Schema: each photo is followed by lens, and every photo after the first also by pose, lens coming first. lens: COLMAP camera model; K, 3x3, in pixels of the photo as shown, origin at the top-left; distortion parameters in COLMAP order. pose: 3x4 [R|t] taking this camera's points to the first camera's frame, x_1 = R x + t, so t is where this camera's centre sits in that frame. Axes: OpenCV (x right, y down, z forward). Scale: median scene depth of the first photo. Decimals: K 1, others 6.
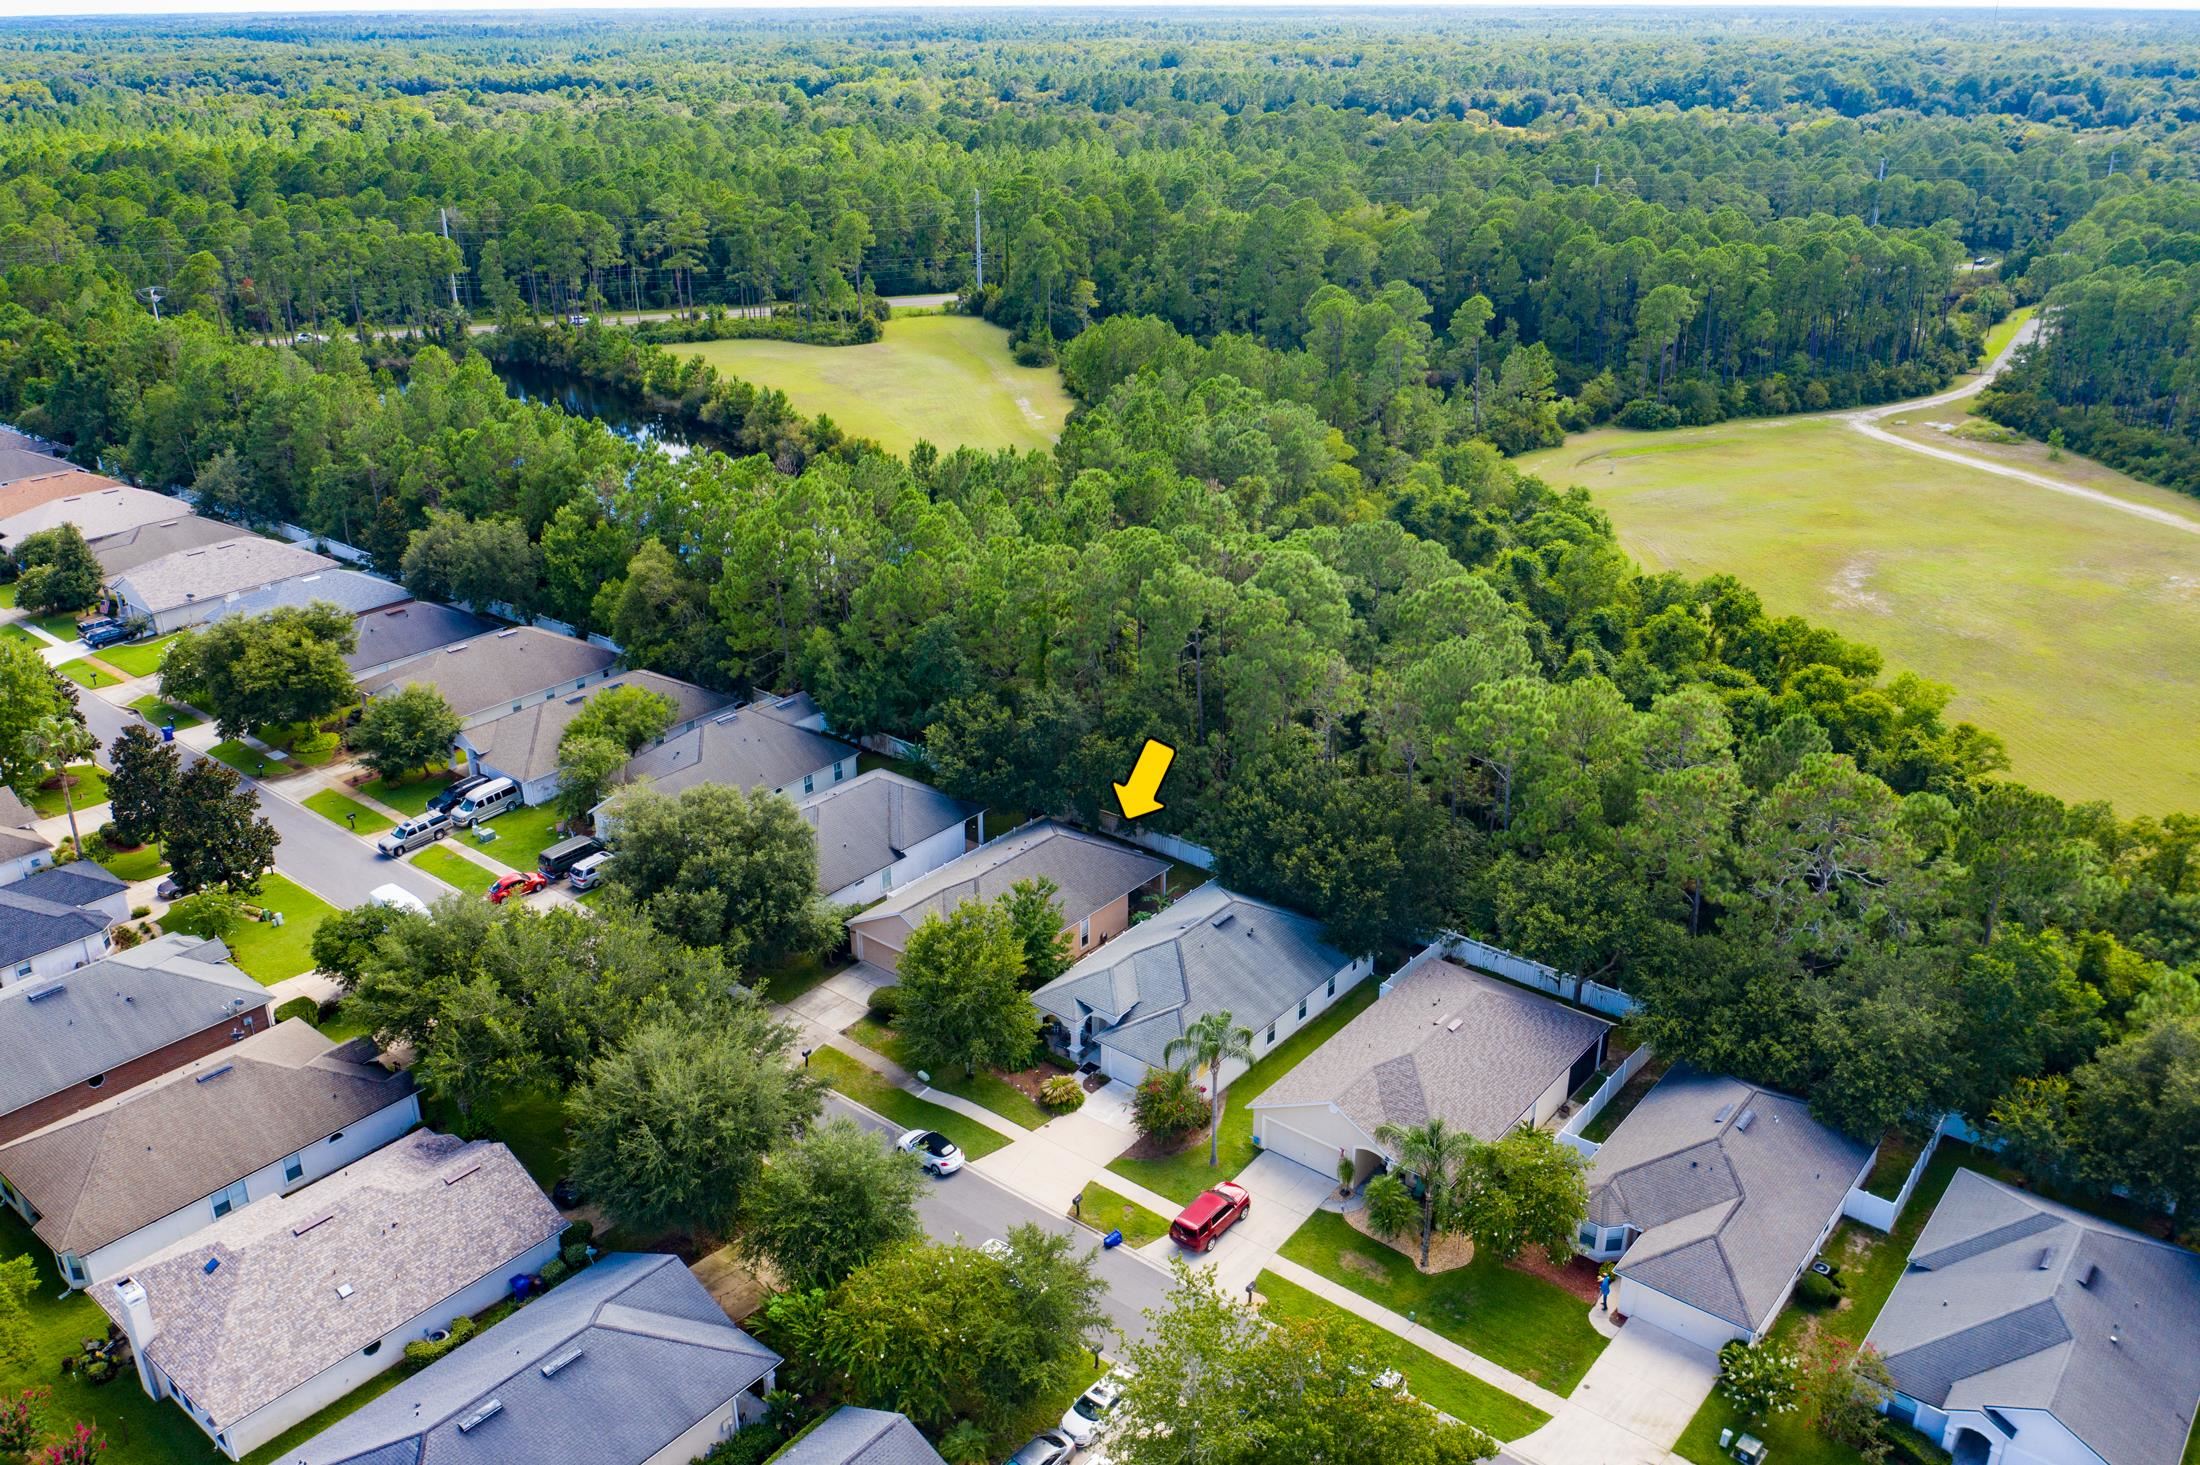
lens RADIAL K [[1717.4, 0, 1093.8], [0, 1717.4, 725.0], [0, 0, 1]] dist [-0.027060, 0.005349]
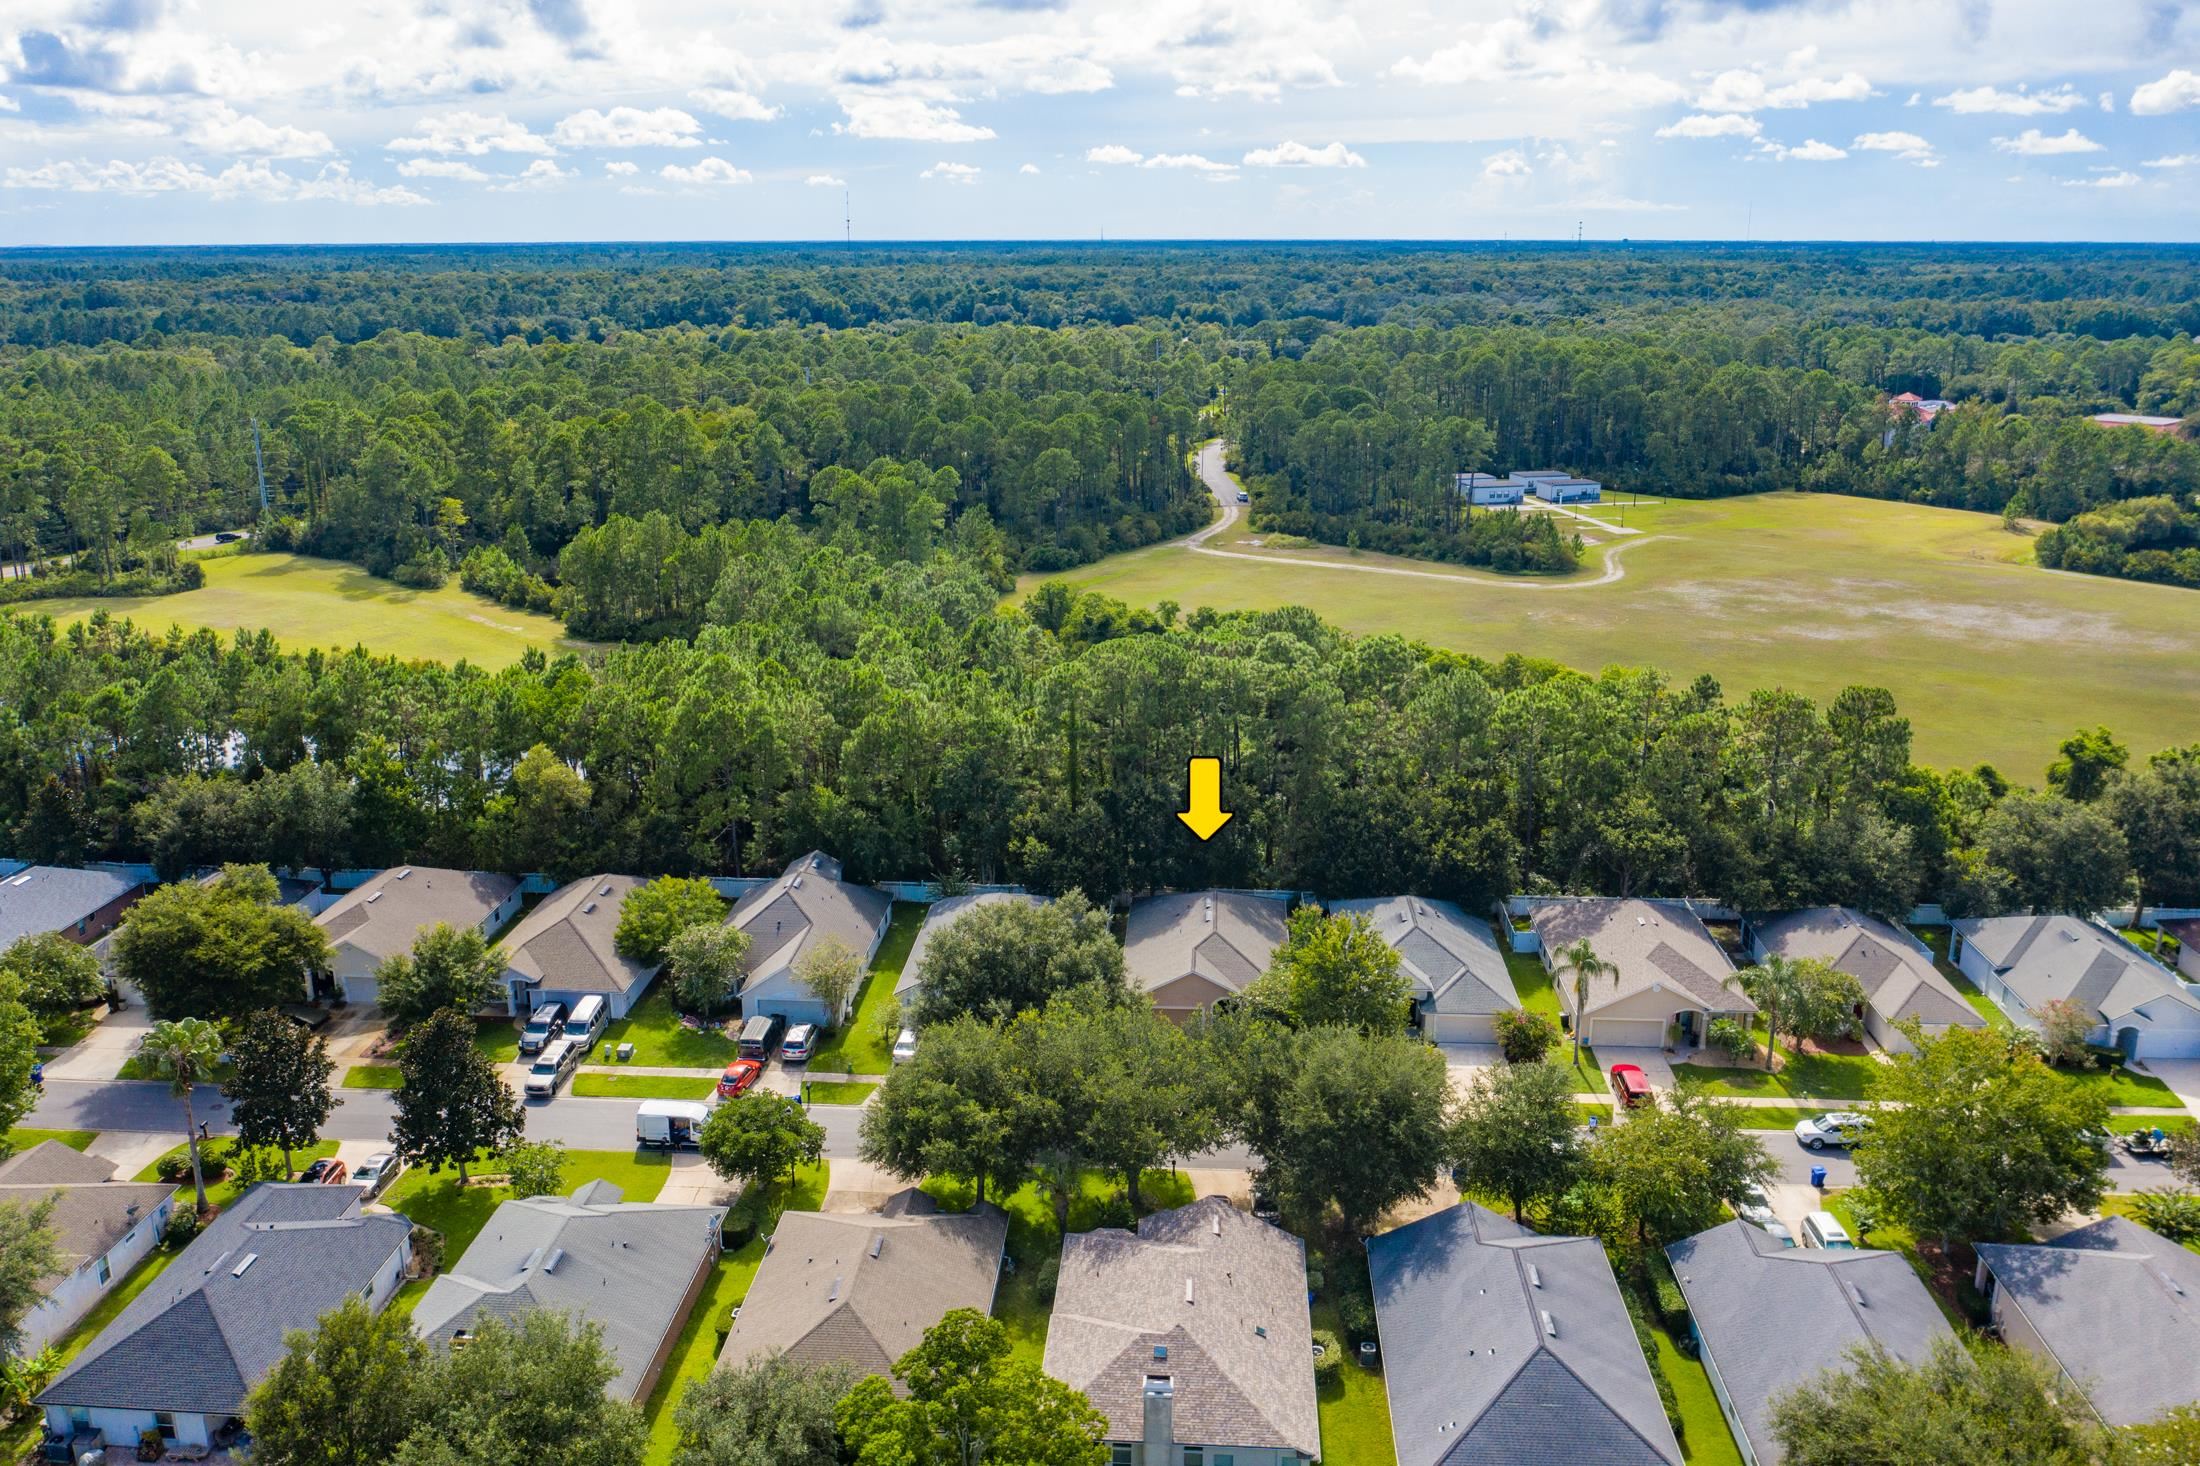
lens RADIAL K [[1717.4, 0, 1093.8], [0, 1717.4, 725.5], [0, 0, 1]] dist [-0.027060, 0.005349]
pose [[0.817202, -0.155119, 0.555085, -0.605957], [0.222538, 0.973336, -0.055623, 0.001177], [-0.531656, 0.168983, 0.829932, 0.062909]]
